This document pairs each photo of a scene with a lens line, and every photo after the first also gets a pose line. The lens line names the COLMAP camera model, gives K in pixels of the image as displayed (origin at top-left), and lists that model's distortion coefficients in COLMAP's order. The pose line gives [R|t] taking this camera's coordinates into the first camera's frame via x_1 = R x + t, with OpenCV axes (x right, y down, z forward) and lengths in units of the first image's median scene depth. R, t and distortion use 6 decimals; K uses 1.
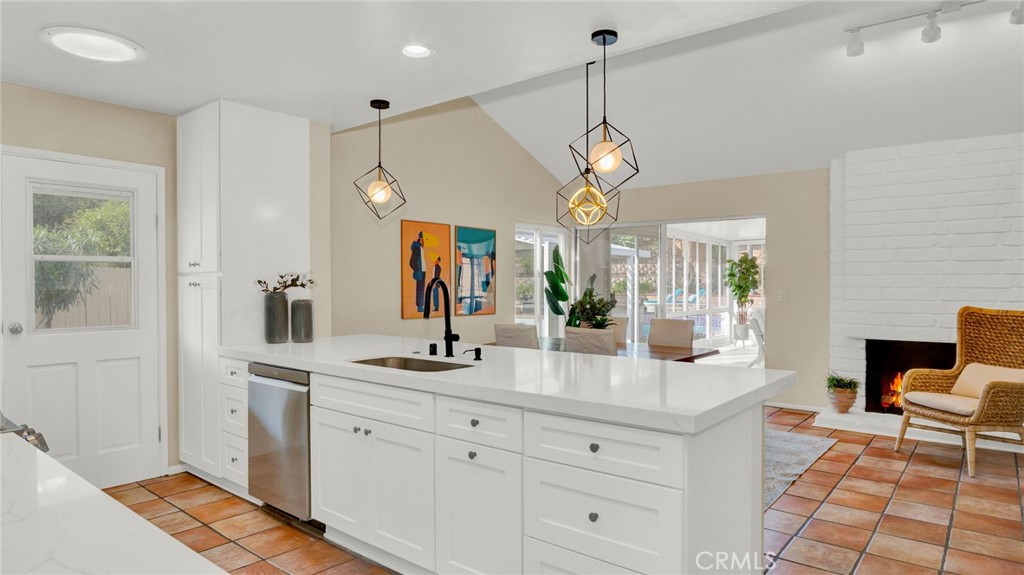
lens RADIAL K [[606.7, 0, 512.0], [0, 606.7, 287.5], [0, 0, 1]] dist [-0.046583, 0.001180]
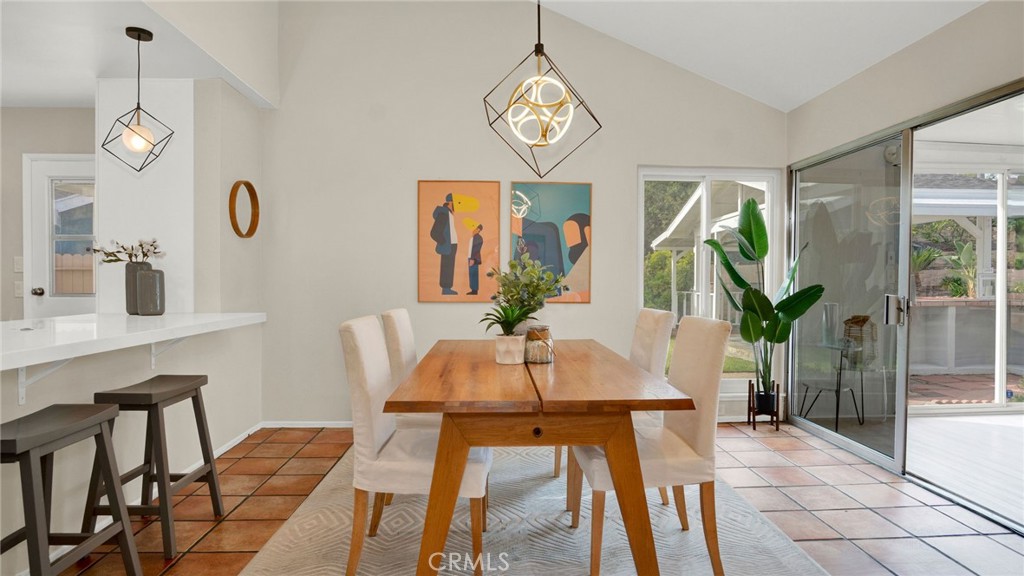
lens RADIAL K [[540.2, 0, 512.0], [0, 540.2, 288.0], [0, 0, 1]] dist [-0.034425, 0.001156]
pose [[0.658386, 0.021230, -0.752381, 0.449608], [-0.008943, 0.999752, 0.020385, 0.016604], [0.752627, -0.006693, 0.658413, 0.615160]]
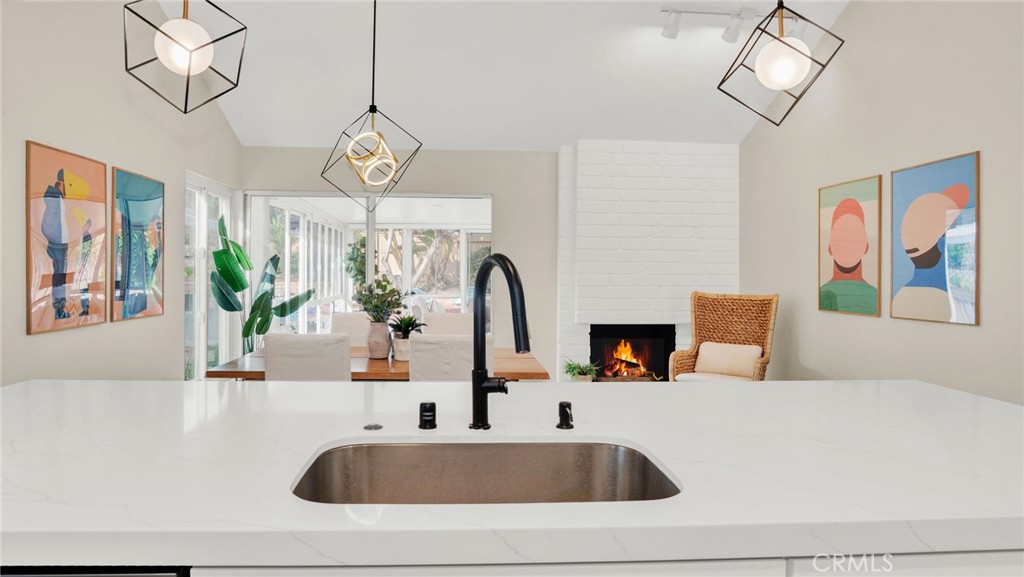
lens RADIAL K [[592.9, 0, 497.9], [0, 592.9, 271.0], [0, 0, 1]] dist [-0.052286, 0.000402]
pose [[0.729382, 0.004622, 0.684091, -0.222225], [-0.002623, 0.999989, -0.003959, -0.000830], [-0.684102, 0.001094, 0.729386, 0.374850]]
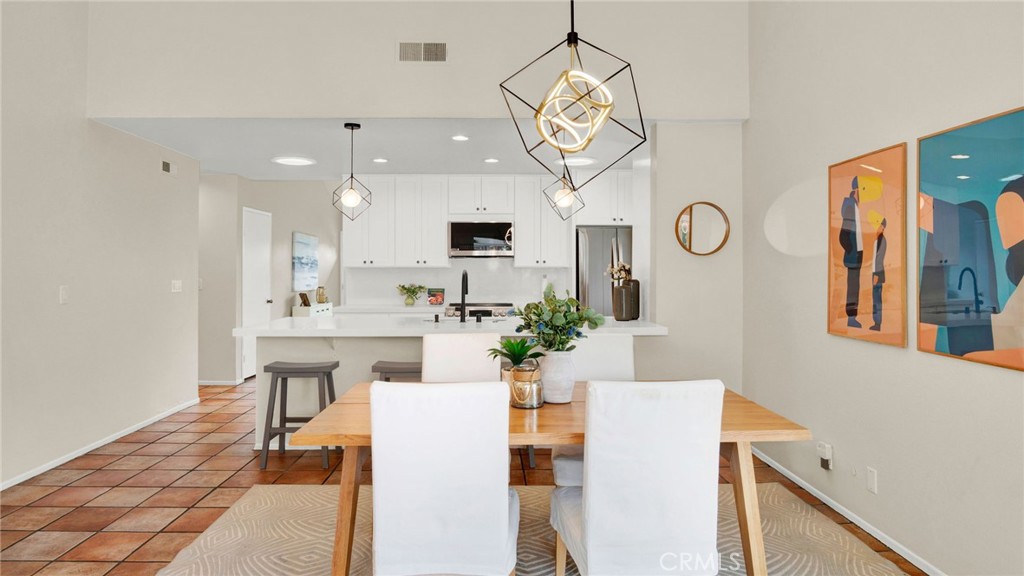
lens RADIAL K [[592.9, 0, 497.9], [0, 592.9, 270.5], [0, 0, 1]] dist [-0.052286, 0.000402]
pose [[-0.771425, -0.002704, -0.636315, 0.428967], [-0.006025, 0.999977, 0.003055, -0.009695], [0.636292, 0.006190, -0.771424, 1.230801]]
